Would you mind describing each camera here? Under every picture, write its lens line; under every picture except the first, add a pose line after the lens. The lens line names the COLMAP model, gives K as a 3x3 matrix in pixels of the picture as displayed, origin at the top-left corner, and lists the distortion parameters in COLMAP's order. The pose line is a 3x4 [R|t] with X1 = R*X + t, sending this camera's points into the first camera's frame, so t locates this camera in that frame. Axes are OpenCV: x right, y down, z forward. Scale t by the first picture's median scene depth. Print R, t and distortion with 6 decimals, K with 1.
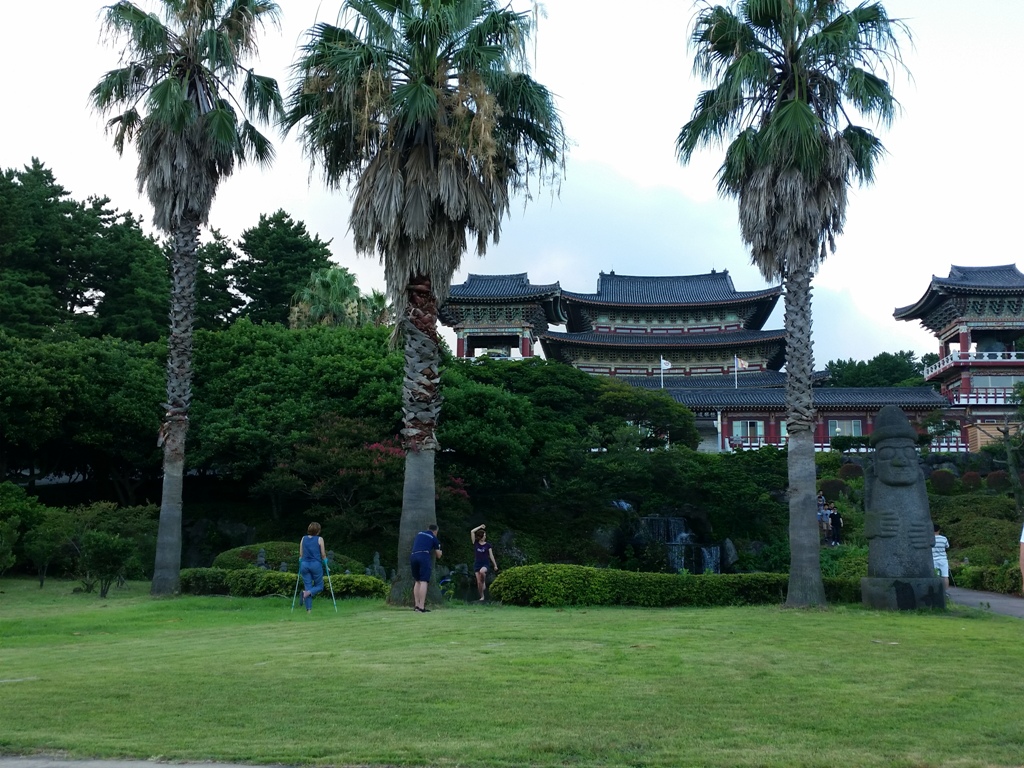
lens RADIAL K [[1098.9, 0, 511.2], [0, 1098.9, 392.2], [0, 0, 1]] dist [0.087492, 0.000000]
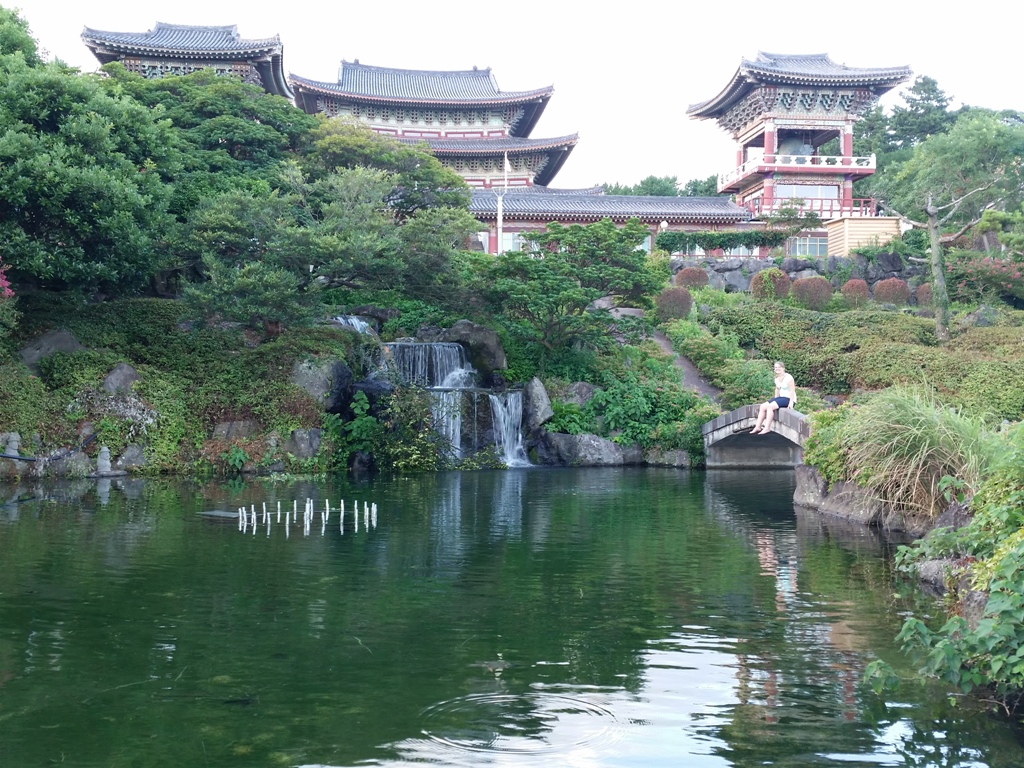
lens RADIAL K [[1098.9, 0, 509.1], [0, 1098.9, 398.1], [0, 0, 1]] dist [0.087492, 0.000000]
pose [[0.974935, -0.006877, 0.222385, 0.025284], [-0.026928, 0.988528, 0.148620, 0.025872], [-0.220856, -0.150883, 0.963565, 0.201259]]
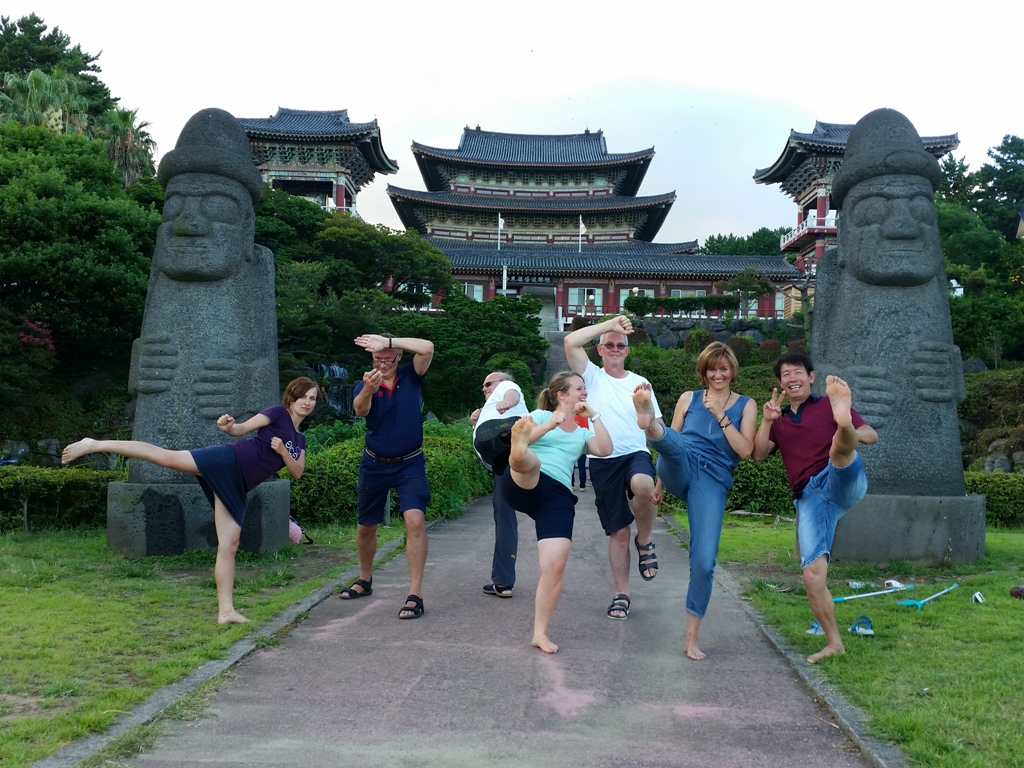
lens RADIAL K [[1098.9, 0, 510.7], [0, 1098.9, 397.5], [0, 0, 1]] dist [0.087492, 0.000000]
pose [[0.996623, 0.022944, 0.078841, 0.083840], [-0.031838, 0.993030, 0.113476, 0.014422], [-0.075688, -0.115603, 0.990408, 0.102704]]
